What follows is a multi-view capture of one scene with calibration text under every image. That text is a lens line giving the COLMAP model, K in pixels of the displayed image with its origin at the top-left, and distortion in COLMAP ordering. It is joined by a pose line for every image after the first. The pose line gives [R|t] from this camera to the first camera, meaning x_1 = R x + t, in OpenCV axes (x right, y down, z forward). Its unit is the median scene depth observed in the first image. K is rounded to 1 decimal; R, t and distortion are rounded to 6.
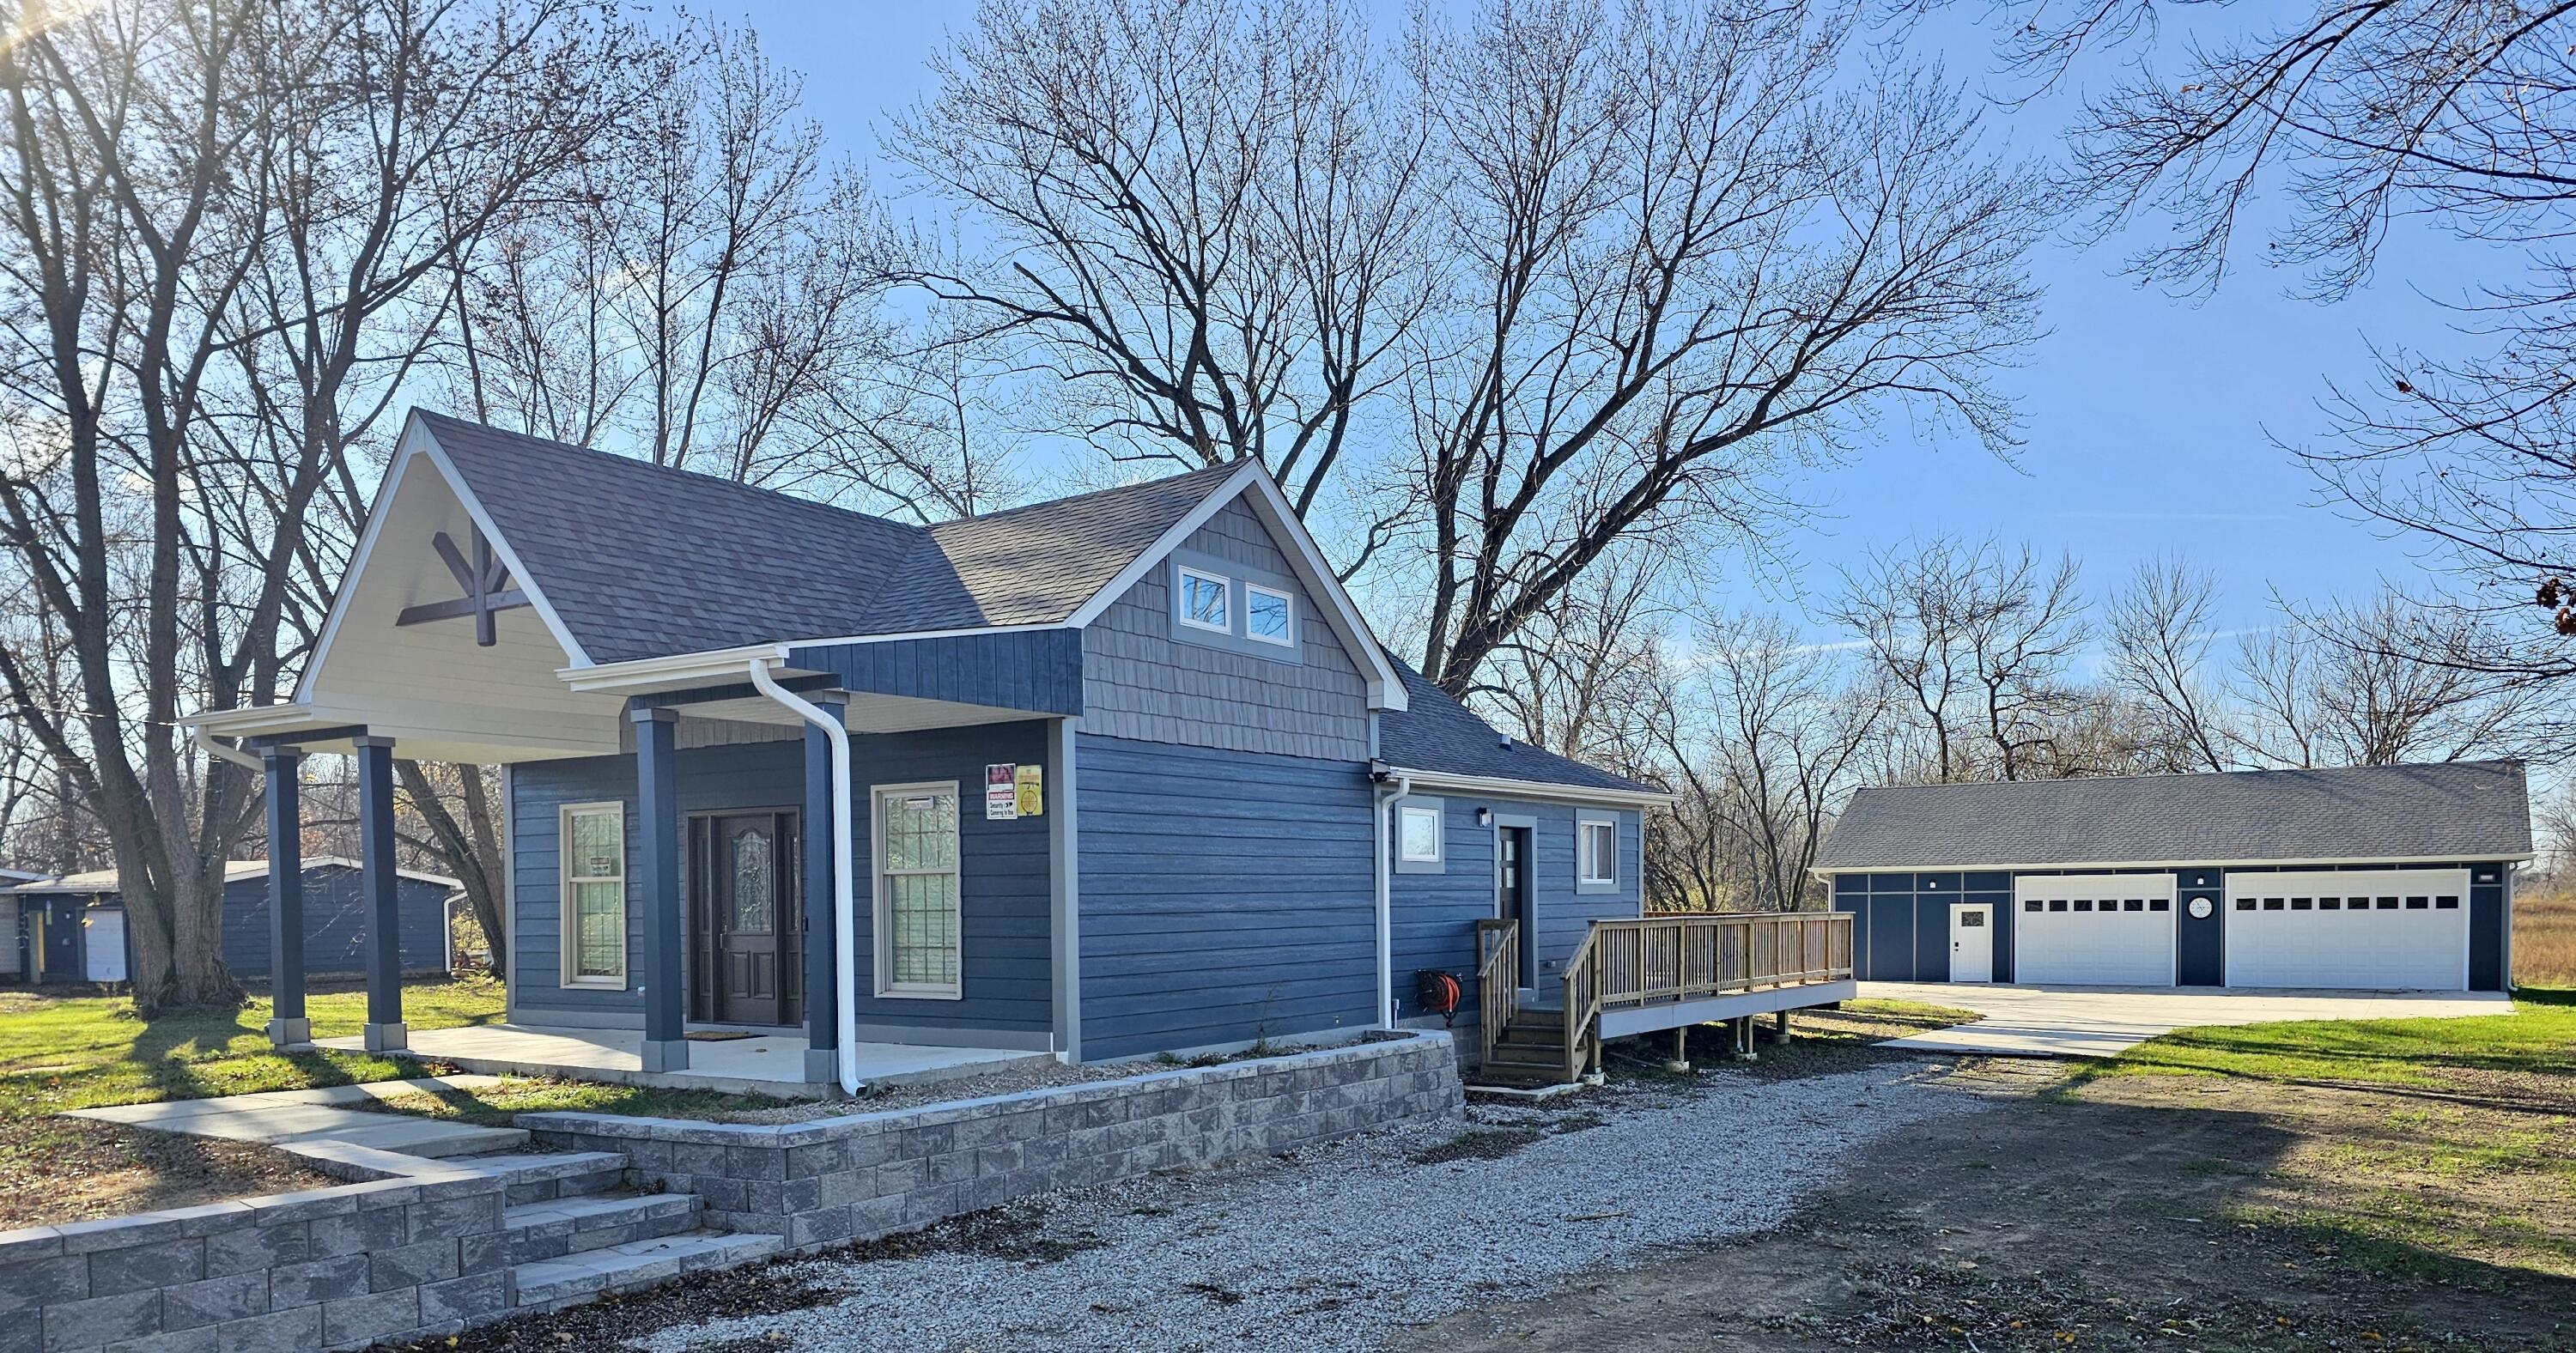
lens RADIAL K [[1741.7, 0, 1297.8], [0, 1741.7, 975.7], [0, 0, 1]] dist [0.046680, -0.002925]
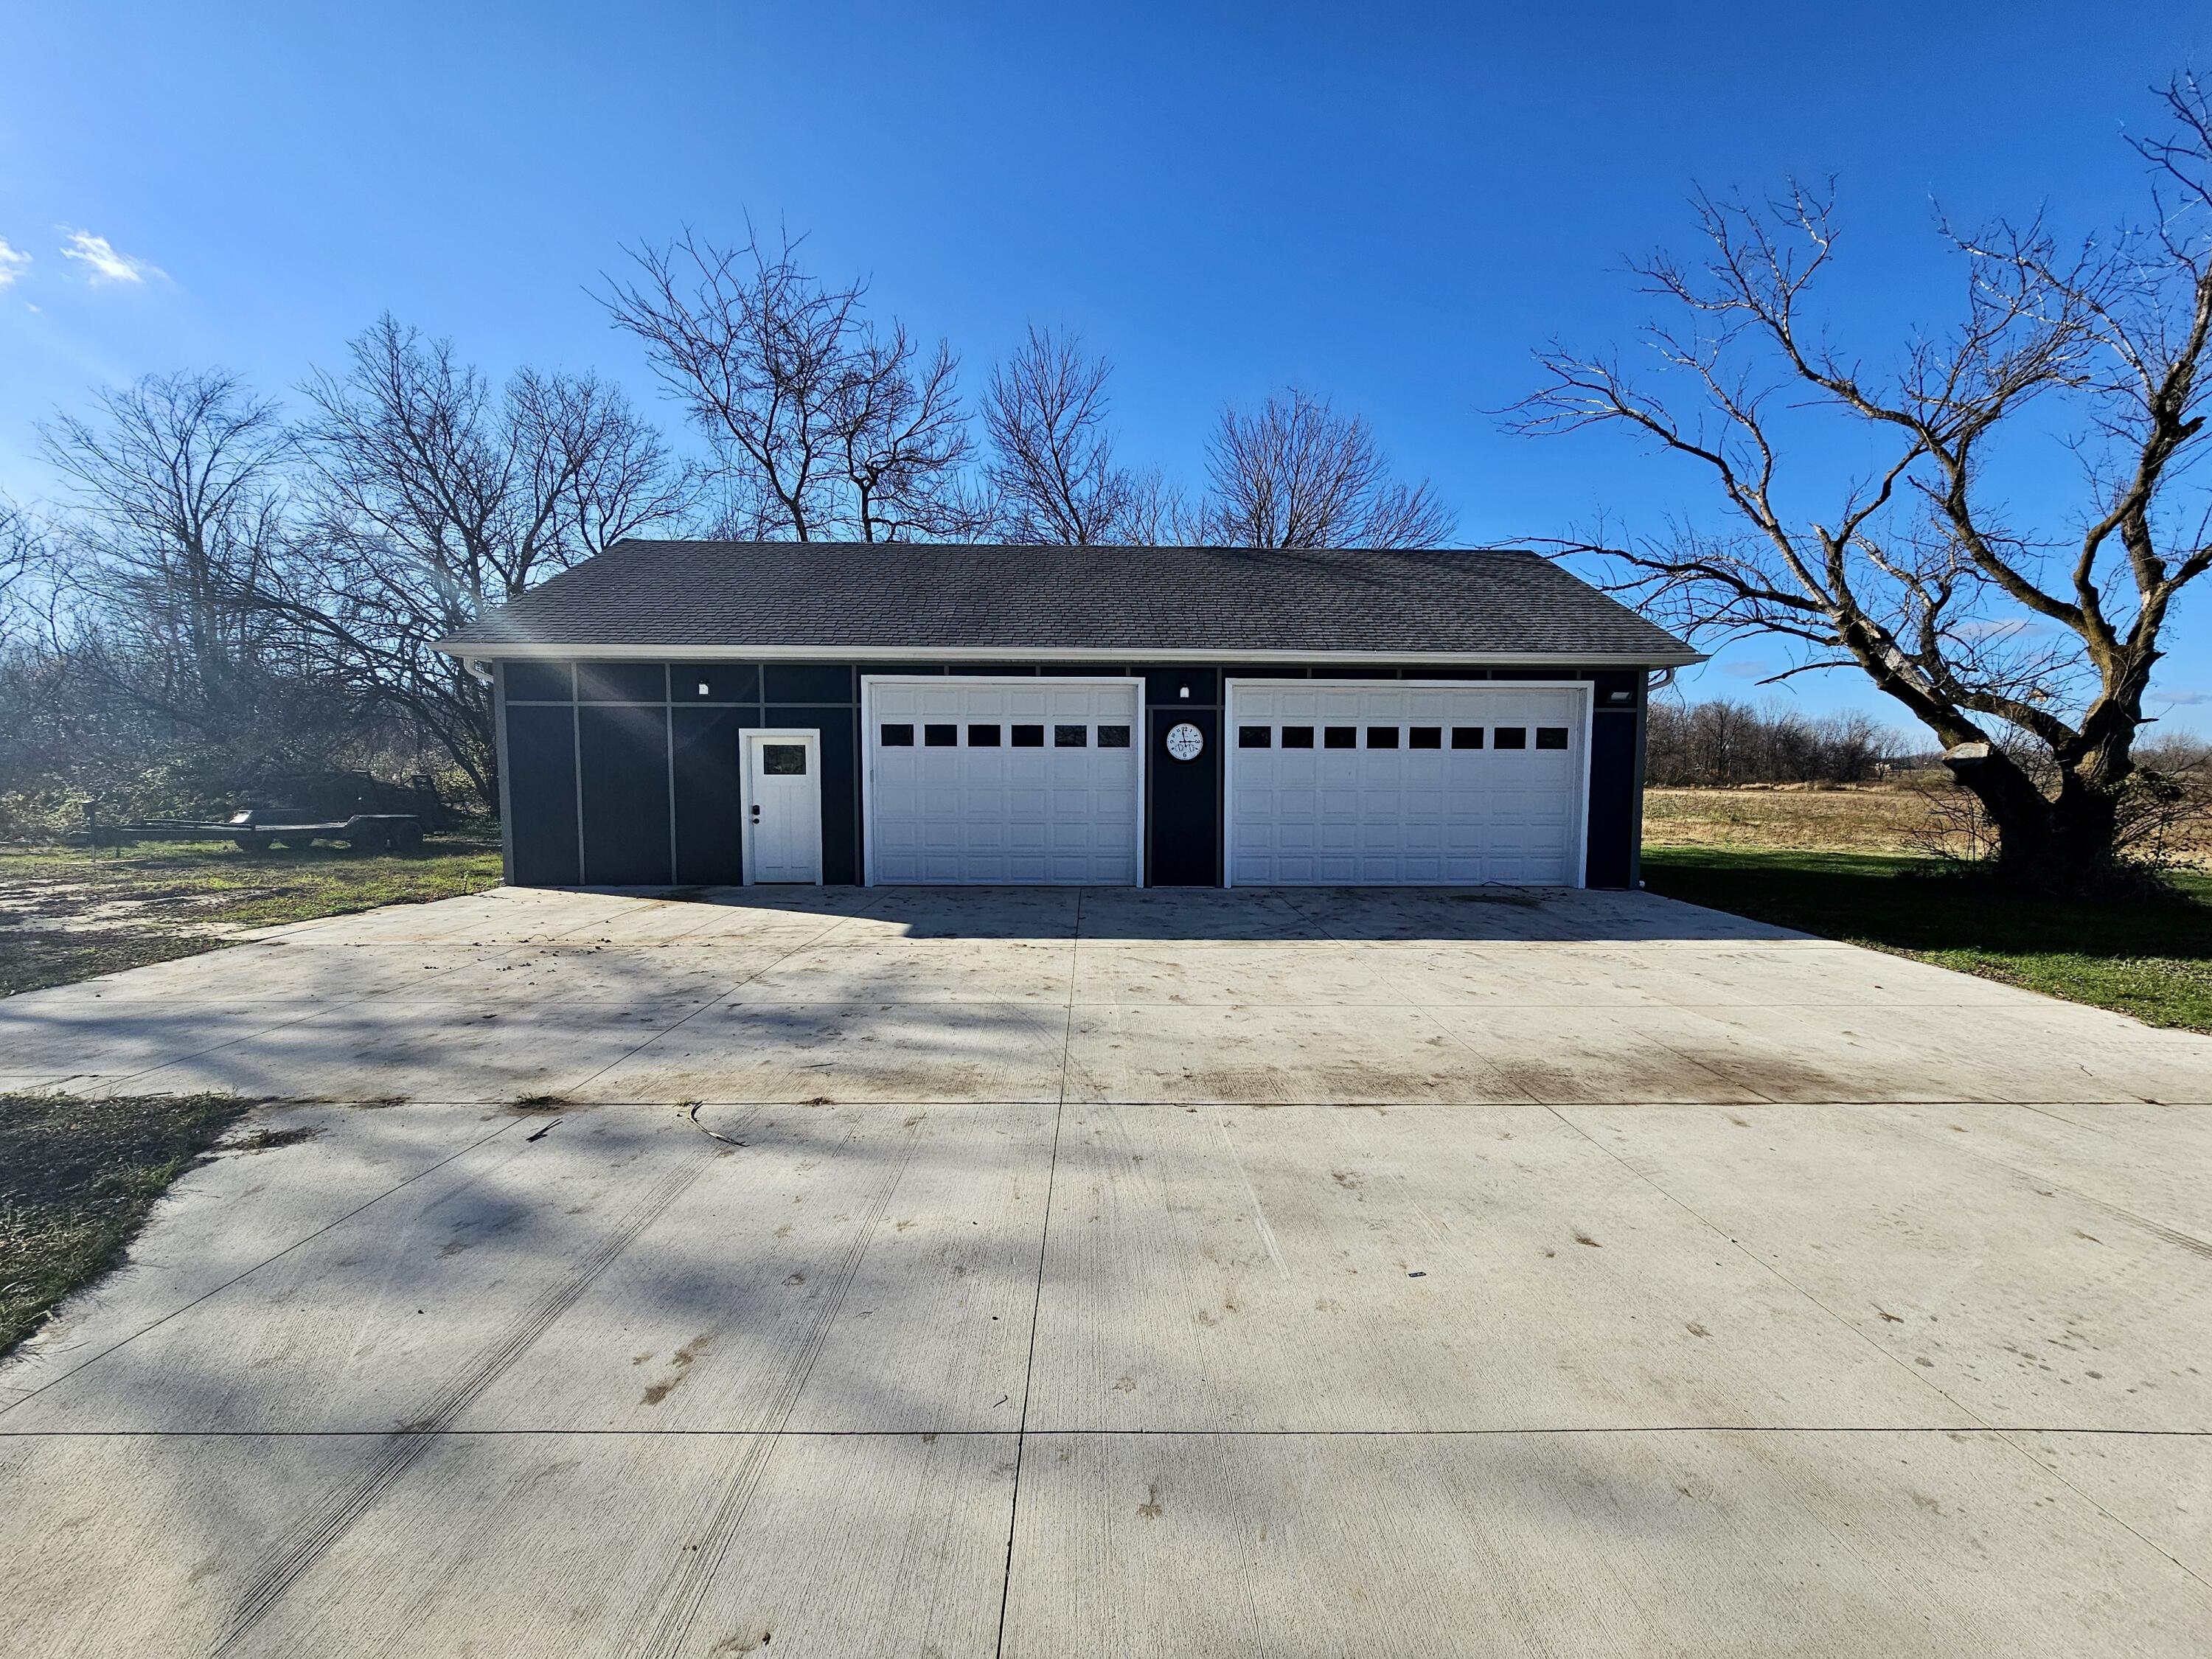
lens RADIAL K [[899.5, 0, 1116.6], [0, 899.5, 831.0], [0, 0, 1]] dist [0.001074, 0.000220]
pose [[0.827919, -0.025954, 0.560246, 0.942408], [0.010071, 0.999456, 0.031419, -0.056121], [-0.560757, -0.020370, 0.827730, 2.168576]]
